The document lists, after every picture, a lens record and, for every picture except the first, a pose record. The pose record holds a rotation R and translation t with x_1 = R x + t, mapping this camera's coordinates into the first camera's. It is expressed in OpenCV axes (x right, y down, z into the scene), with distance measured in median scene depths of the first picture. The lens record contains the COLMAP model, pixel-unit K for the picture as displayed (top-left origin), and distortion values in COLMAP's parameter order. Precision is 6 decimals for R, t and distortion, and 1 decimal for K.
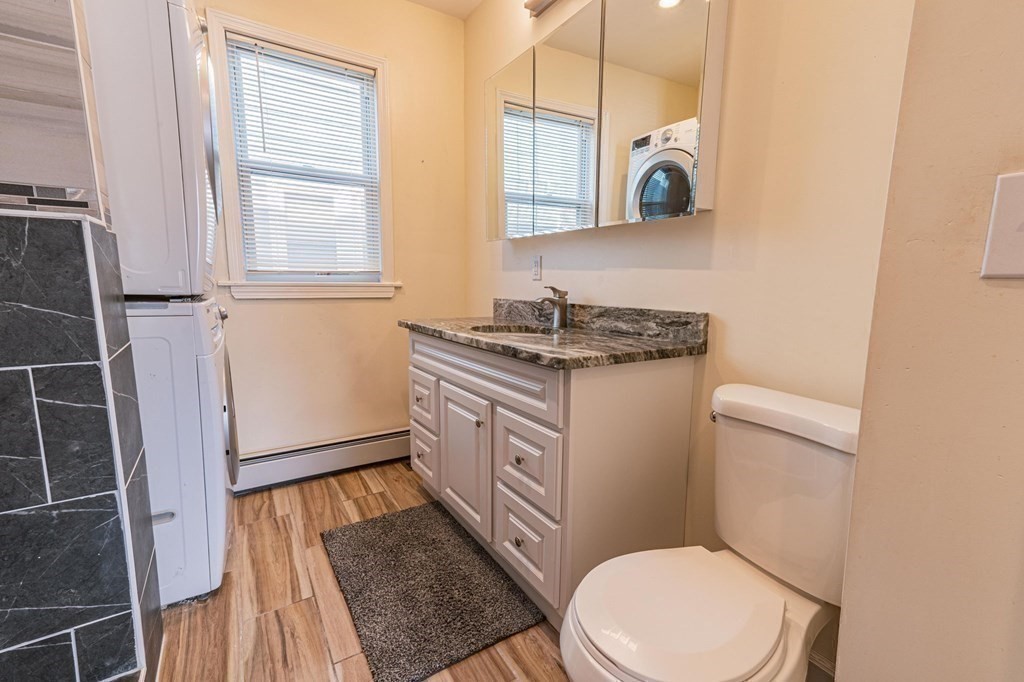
lens RADIAL K [[454.1, 0, 519.4], [0, 454.1, 343.5], [0, 0, 1]] dist [0.016252, 0.000326]
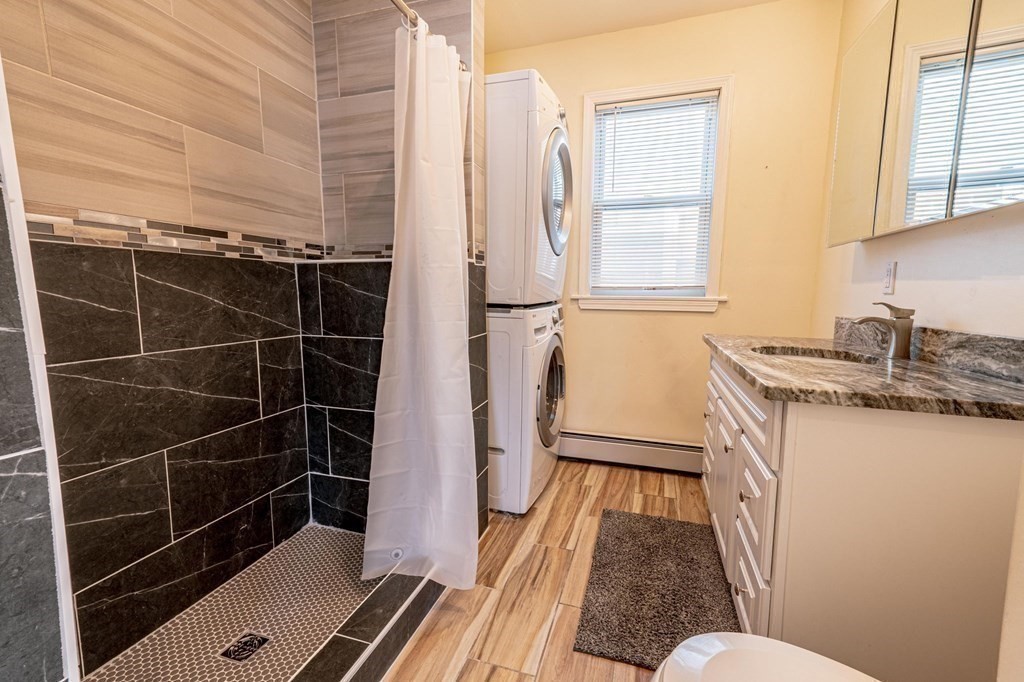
lens RADIAL K [[454.1, 0, 519.4], [0, 454.1, 343.5], [0, 0, 1]] dist [0.016252, 0.000326]
pose [[0.626863, 0.085062, -0.774472, 0.283908], [-0.109703, 0.993756, 0.020352, -0.007398], [0.771367, 0.072204, 0.632281, 0.058663]]
